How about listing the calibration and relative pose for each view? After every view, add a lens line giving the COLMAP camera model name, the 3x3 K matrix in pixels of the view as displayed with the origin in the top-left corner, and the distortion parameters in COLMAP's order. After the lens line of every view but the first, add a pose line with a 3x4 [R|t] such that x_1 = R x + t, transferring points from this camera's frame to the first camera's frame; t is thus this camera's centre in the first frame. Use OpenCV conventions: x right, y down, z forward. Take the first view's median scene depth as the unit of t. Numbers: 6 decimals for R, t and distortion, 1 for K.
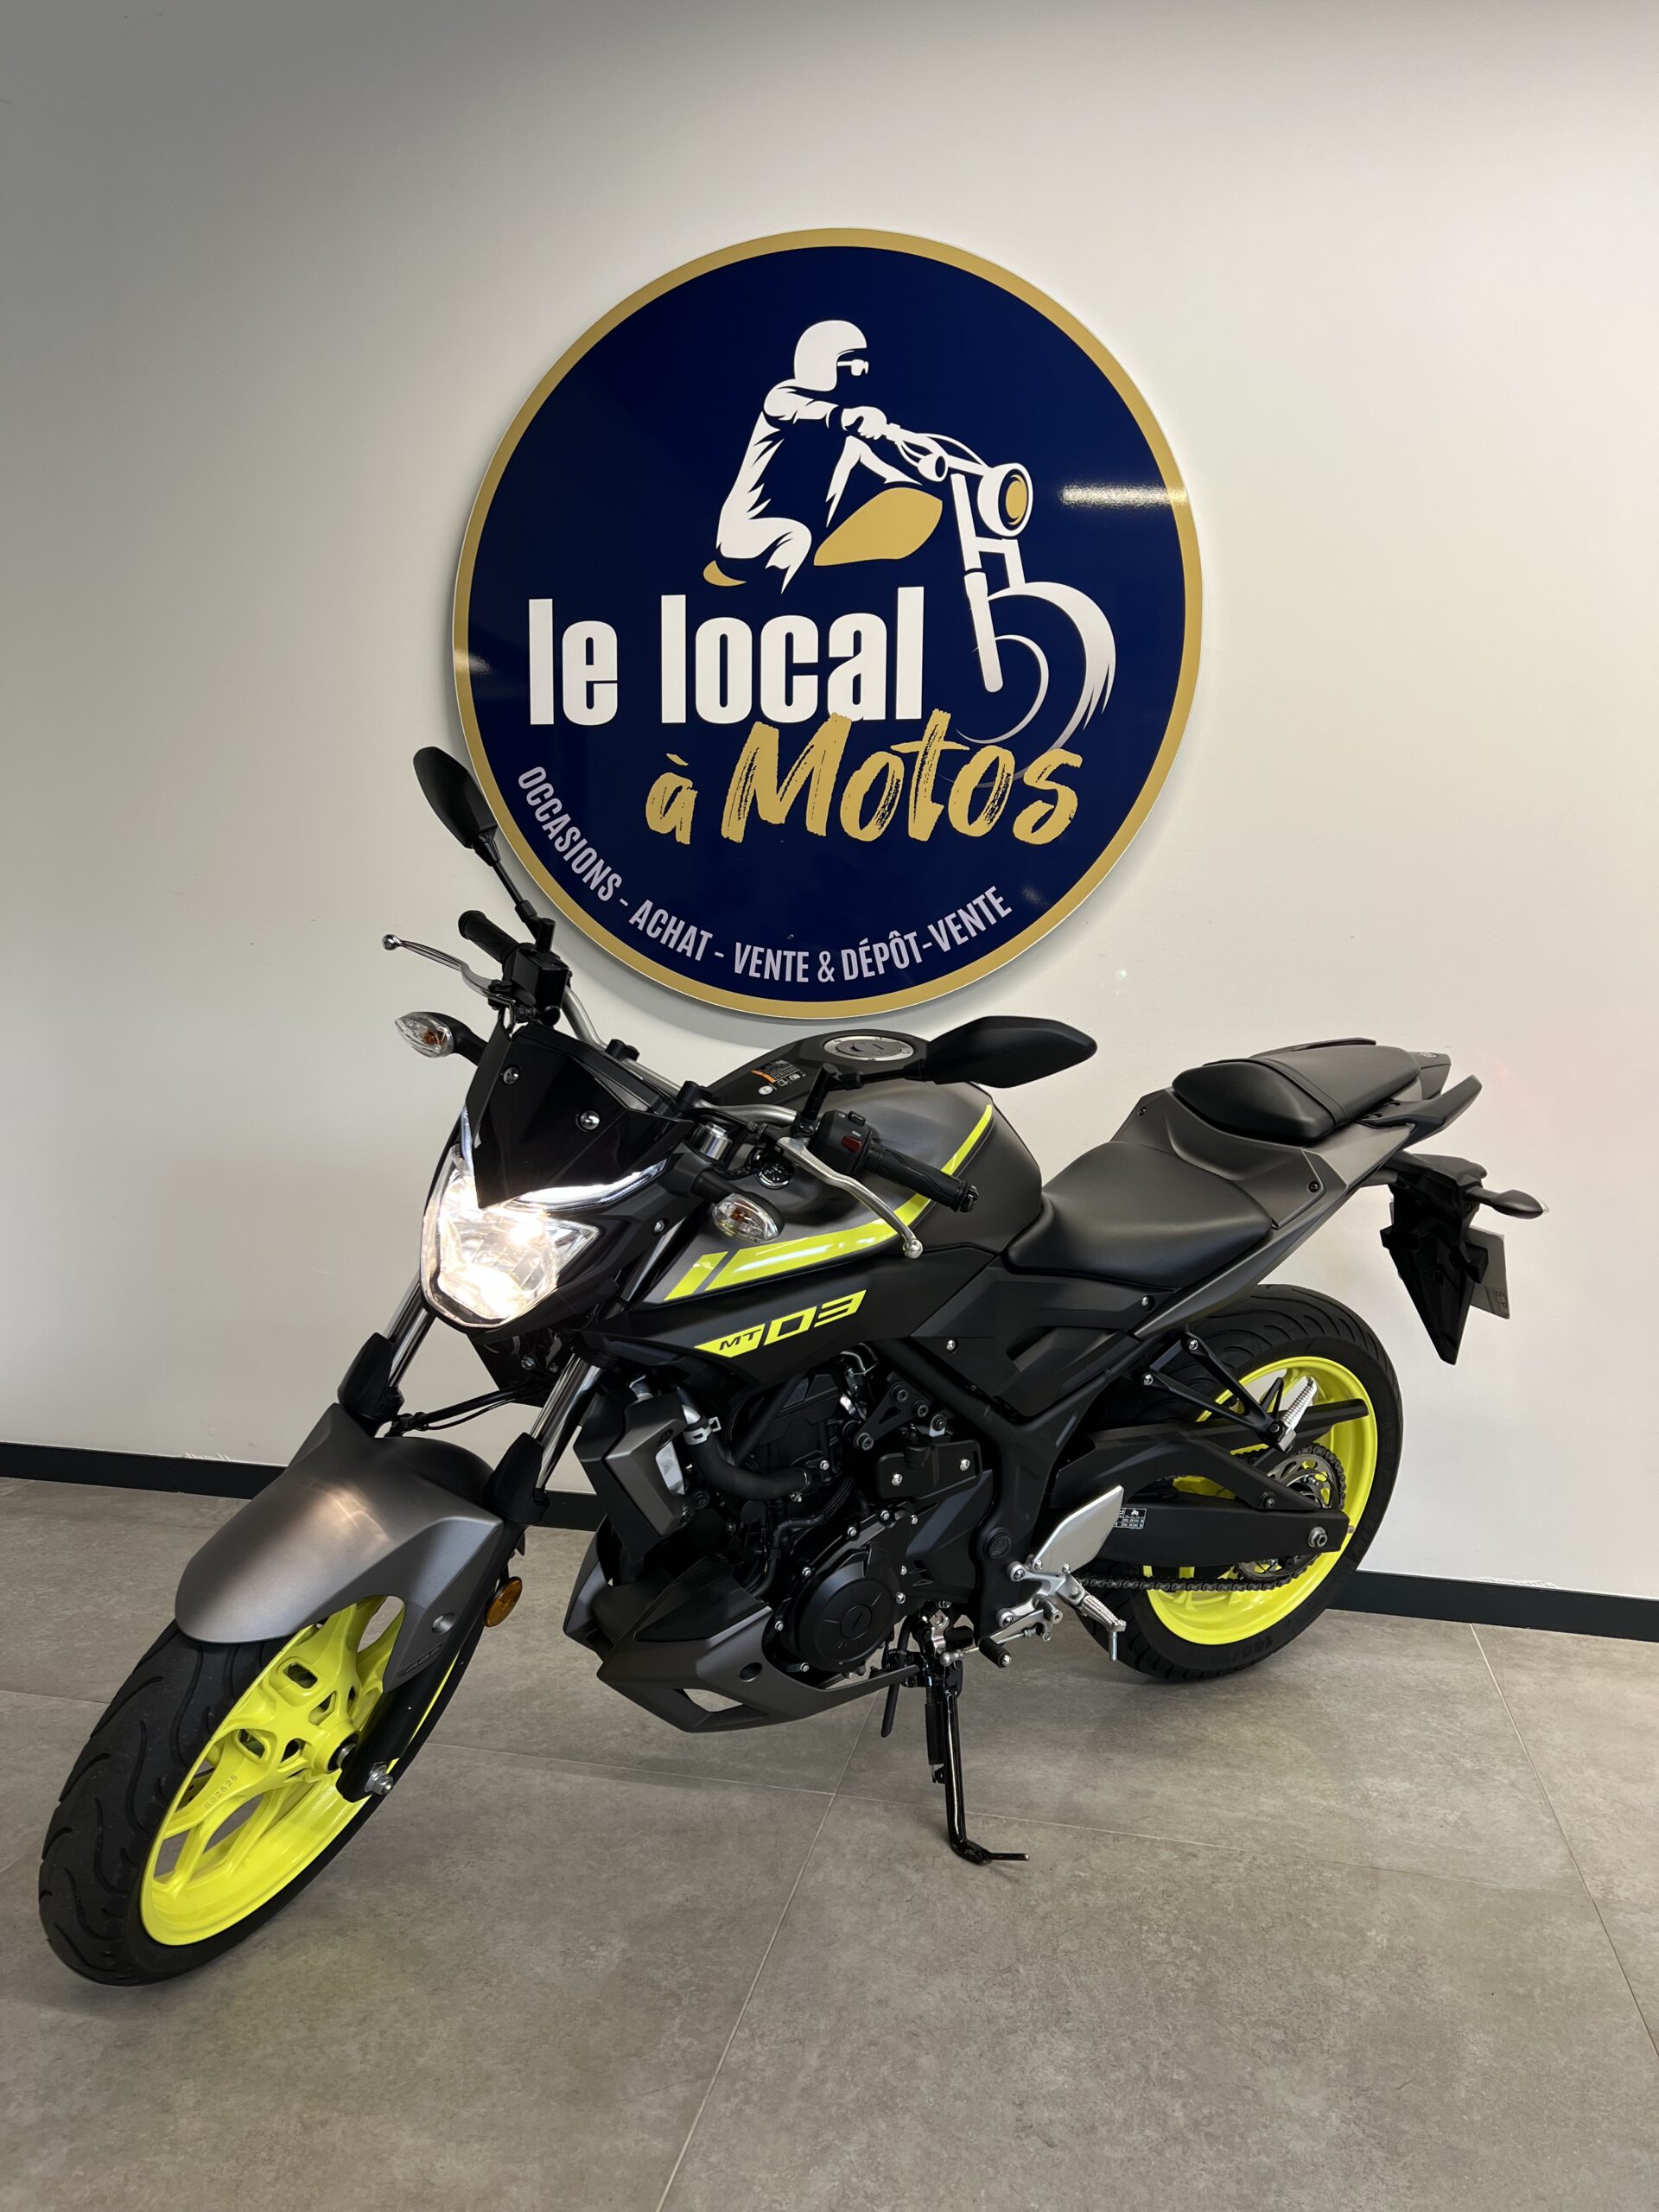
lens RADIAL K [[1664.2, 0, 832.4], [0, 1664.2, 1132.2], [0, 0, 1]] dist [0.049793, -0.062427]
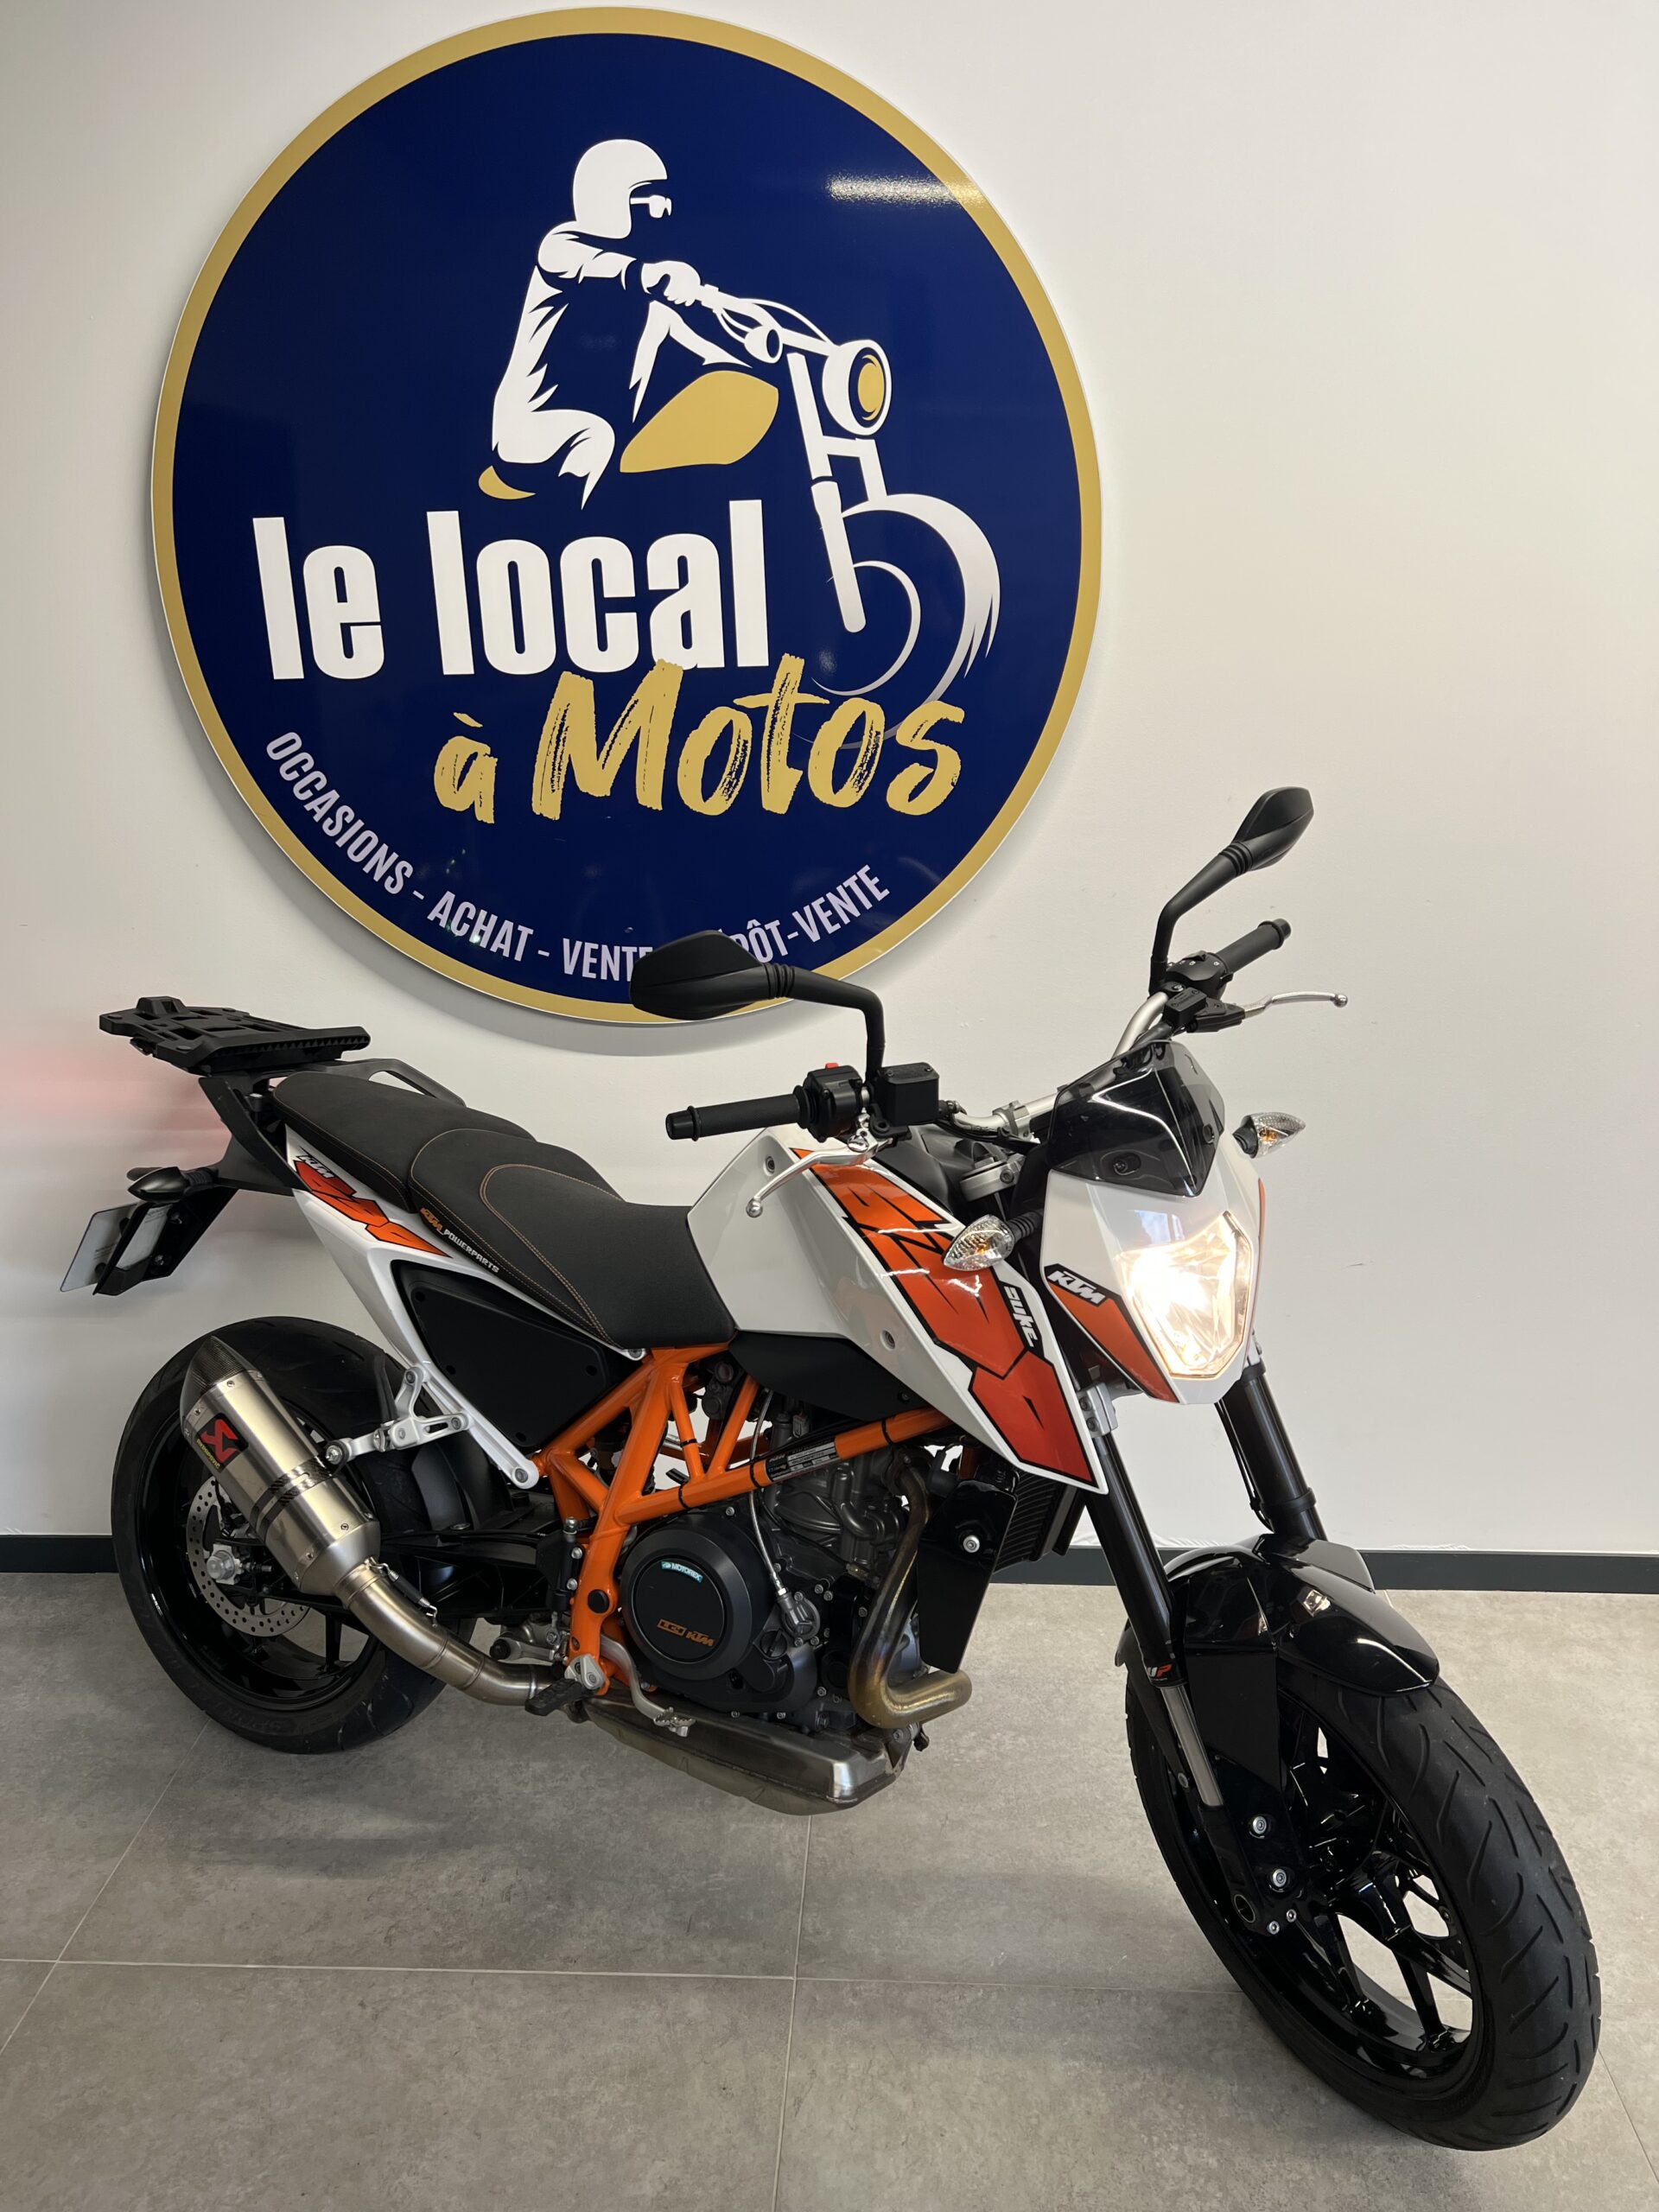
lens RADIAL K [[1664.2, 0, 837.4], [0, 1664.2, 1127.7], [0, 0, 1]] dist [0.049793, -0.062427]
pose [[0.986498, -0.089908, 0.136890, -0.046736], [0.059408, 0.975358, 0.212481, -0.199116], [-0.152620, -0.201480, 0.967529, 0.151032]]
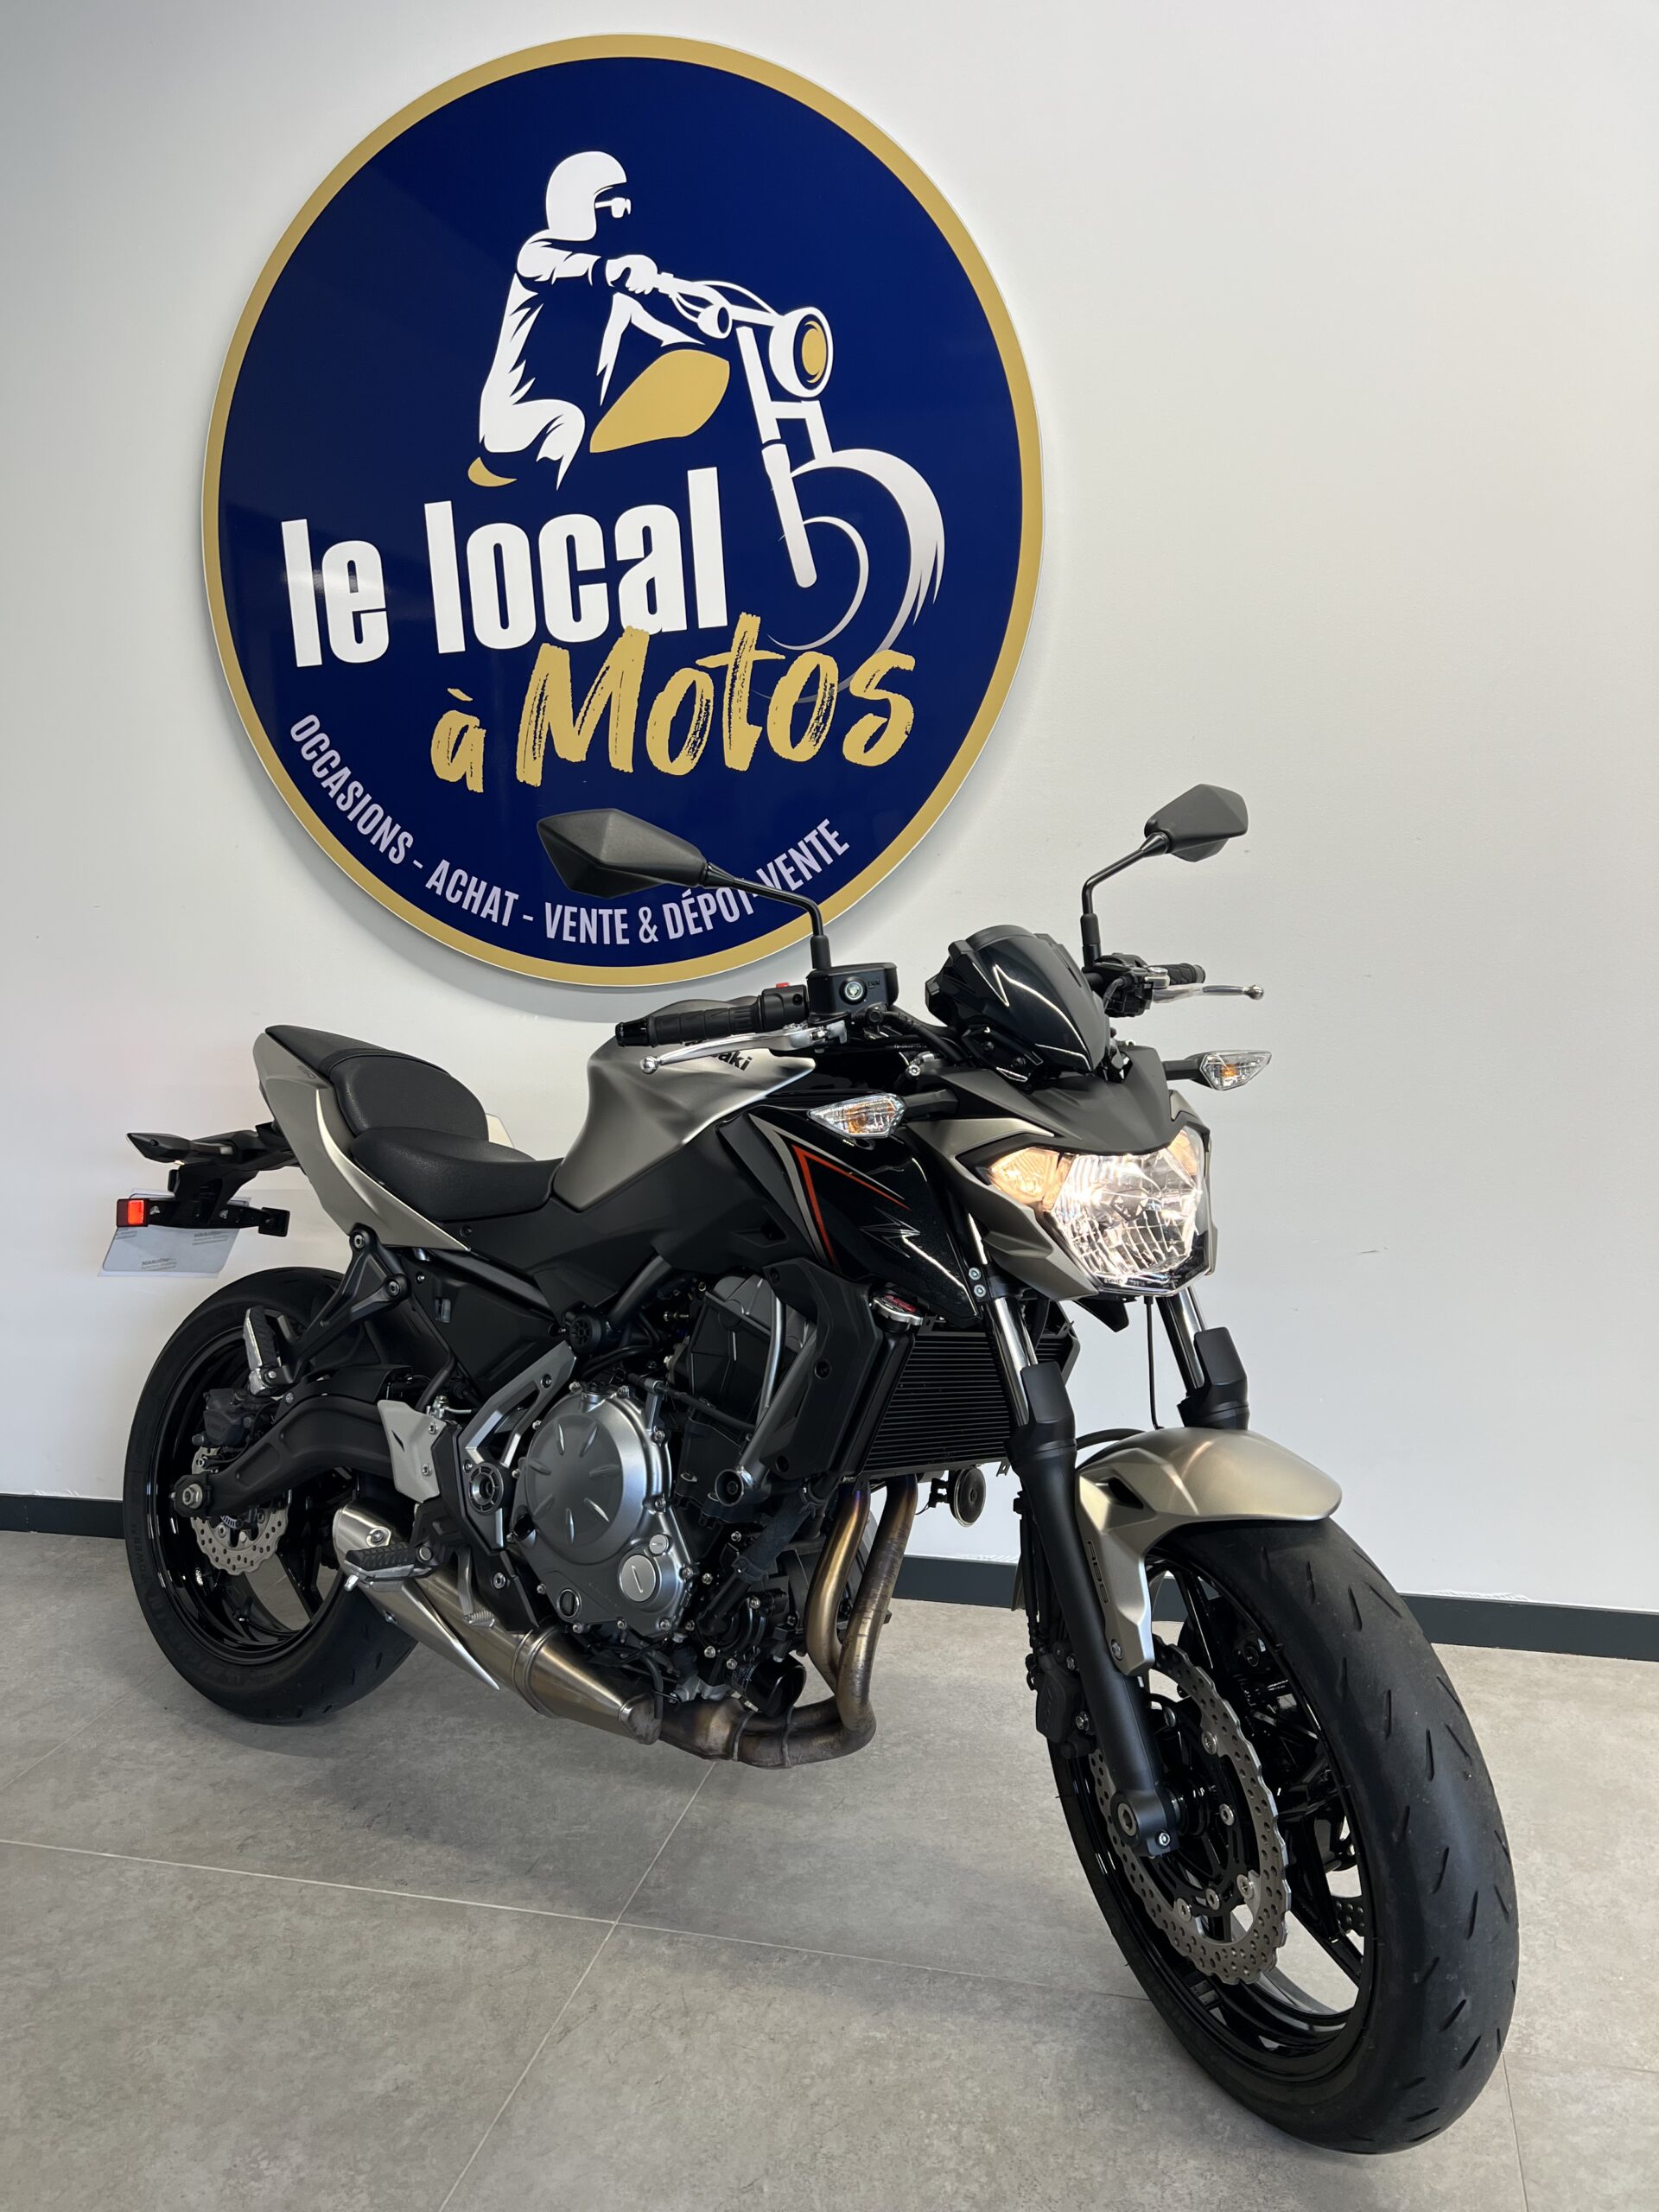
lens RADIAL K [[1664.2, 0, 825.0], [0, 1664.2, 1129.0], [0, 0, 1]] dist [0.049793, -0.062427]
pose [[0.995634, -0.059528, -0.071905, 0.149014], [0.063922, 0.996123, 0.060432, -0.041098], [0.068028, -0.064764, 0.995579, 0.140272]]
